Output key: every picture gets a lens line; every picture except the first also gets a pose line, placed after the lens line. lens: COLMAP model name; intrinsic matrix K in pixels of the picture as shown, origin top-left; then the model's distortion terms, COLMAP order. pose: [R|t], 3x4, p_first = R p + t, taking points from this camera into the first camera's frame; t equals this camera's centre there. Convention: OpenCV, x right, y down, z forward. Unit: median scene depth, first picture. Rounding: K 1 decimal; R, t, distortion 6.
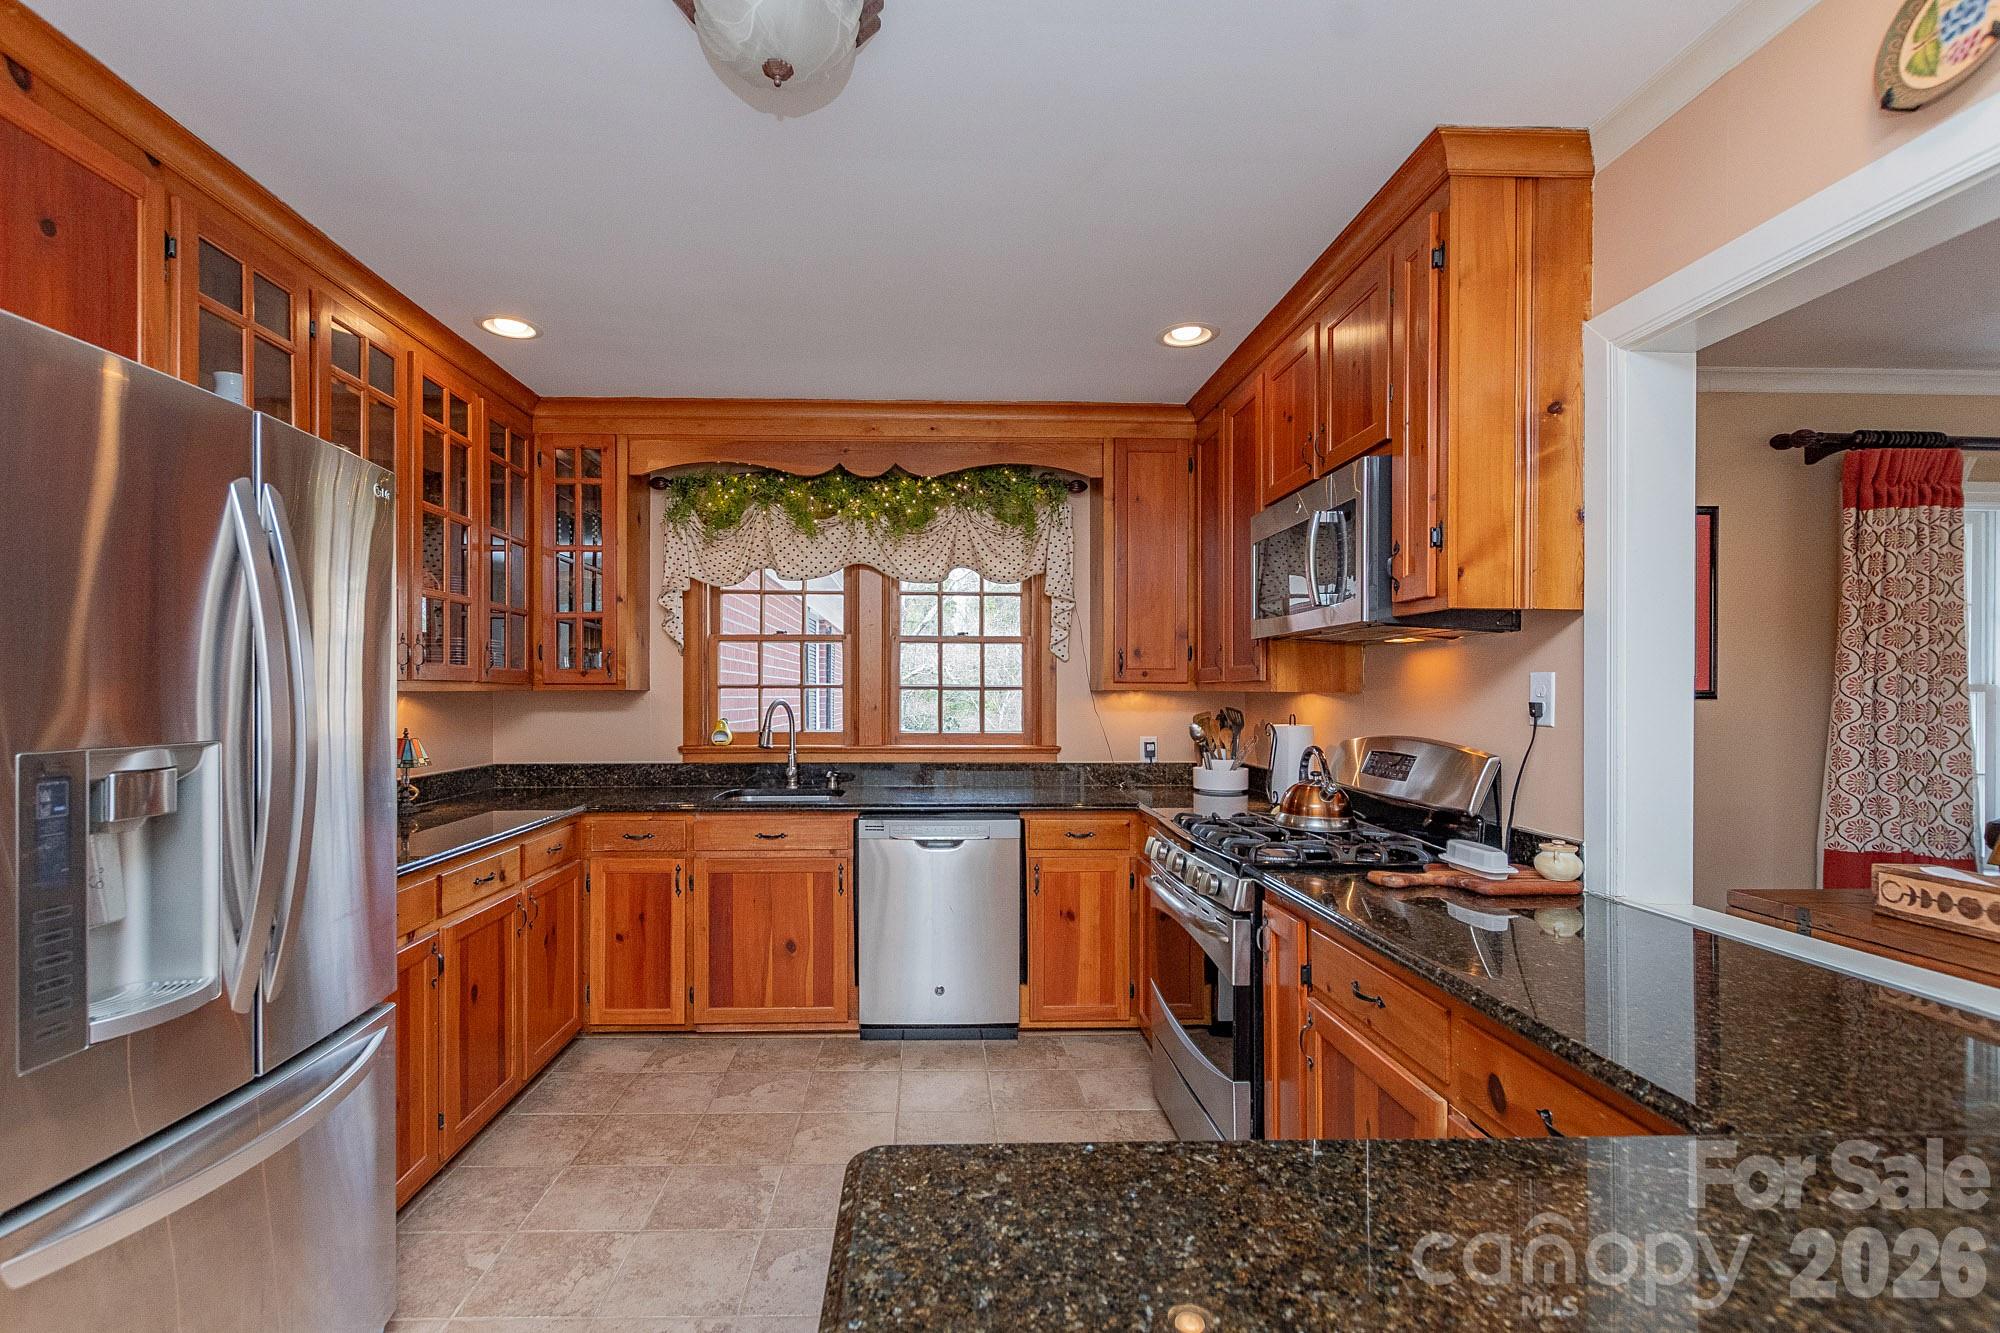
lens RADIAL K [[899.6, 0, 1000.4], [0, 899.6, 700.4], [0, 0, 1]] dist [0.002737, 0.000371]
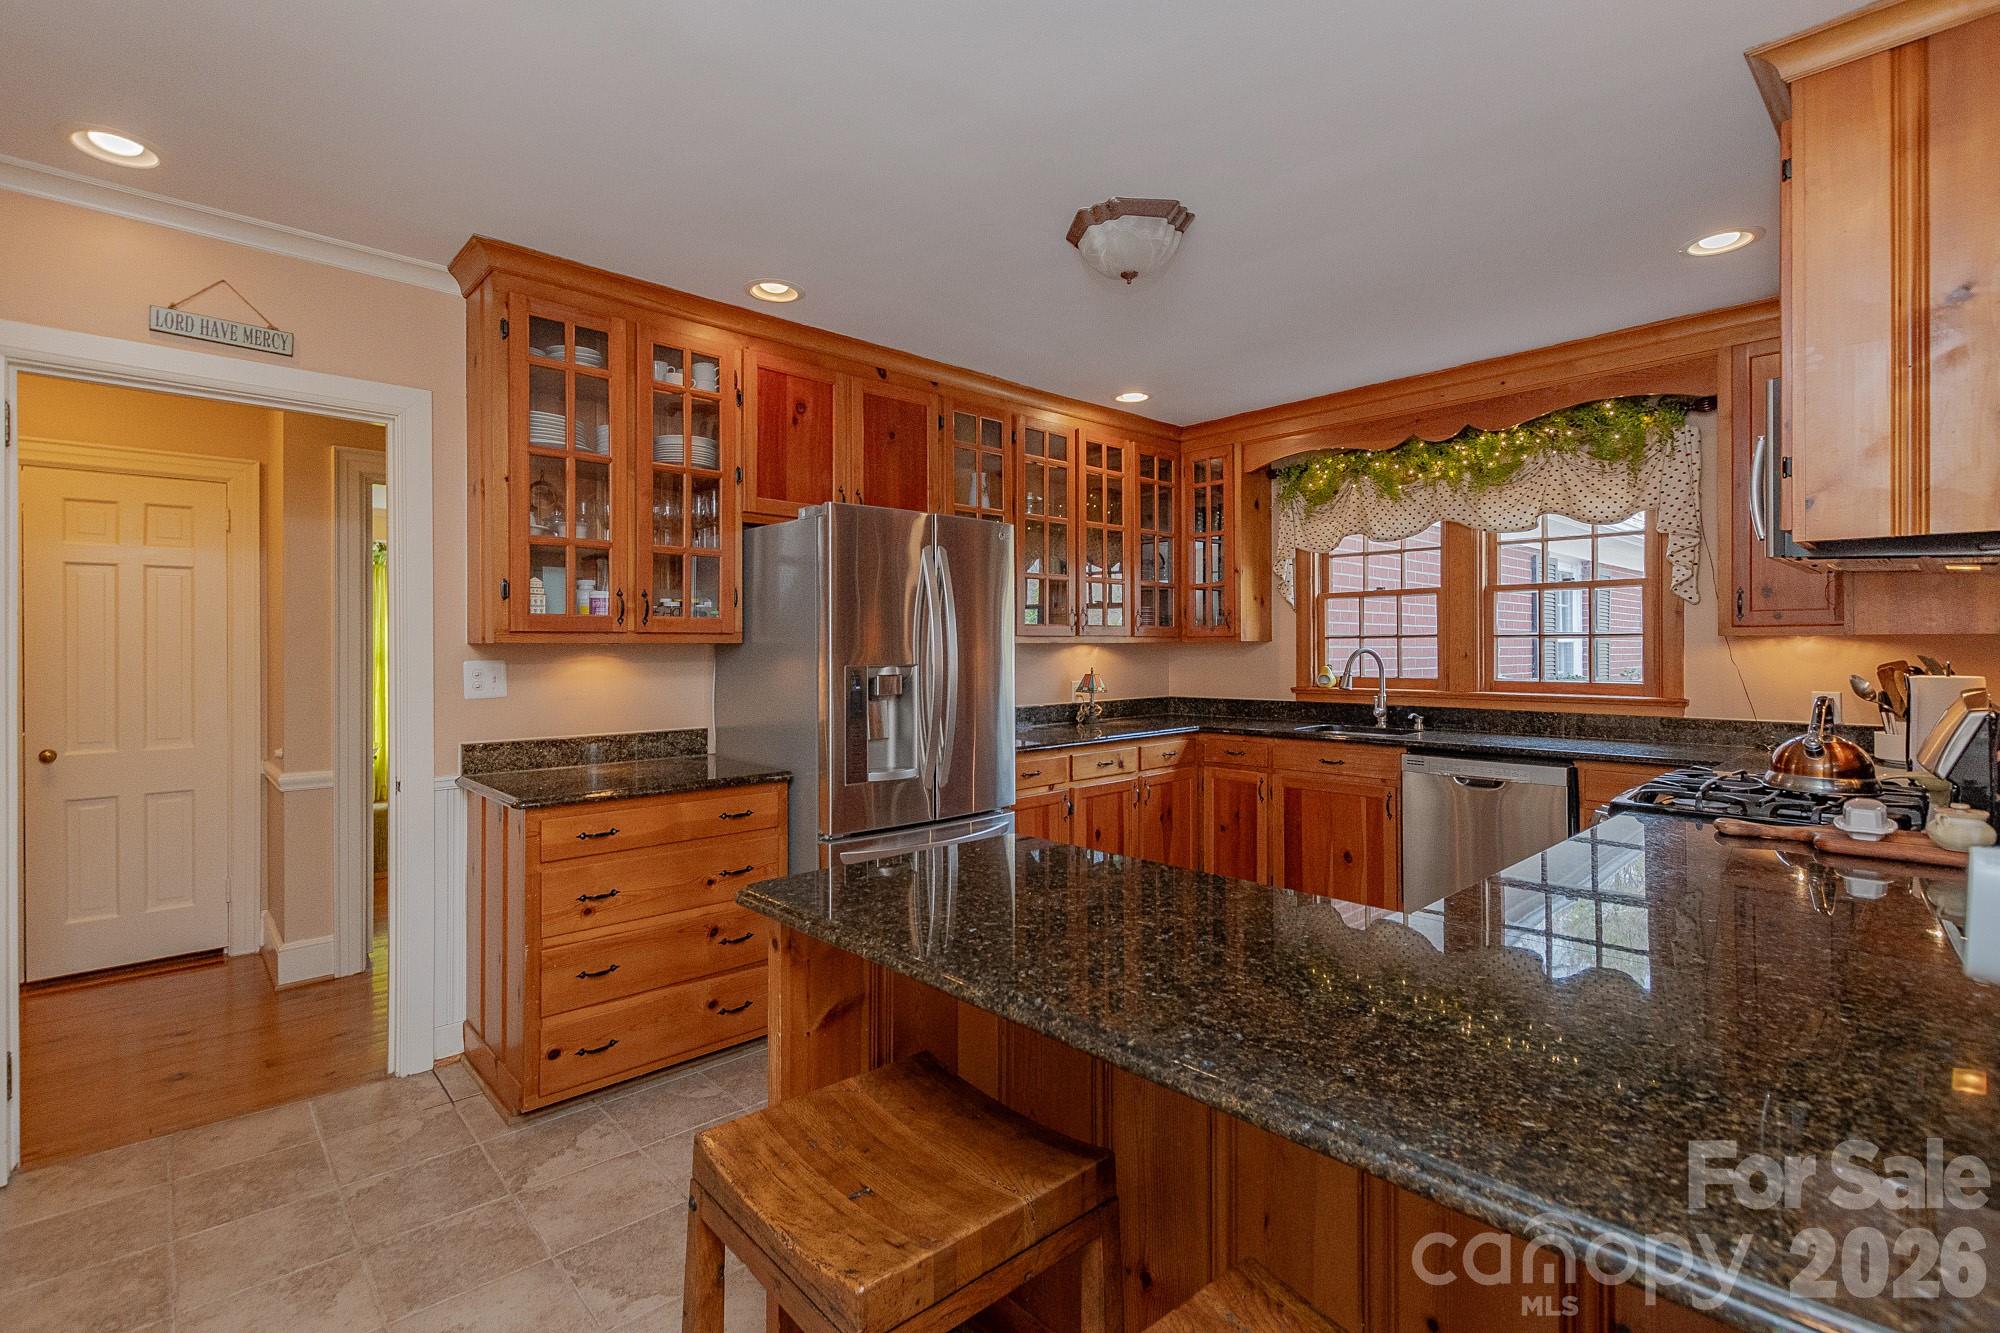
lens RADIAL K [[908.7, 0, 999.8], [0, 908.7, 658.2], [0, 0, 1]] dist [0.001585, 0.000245]
pose [[0.665148, 0.003701, -0.746703, 0.307001], [0.000736, 0.999984, 0.005612, 0.005007], [0.746712, -0.004282, 0.665134, -0.115005]]
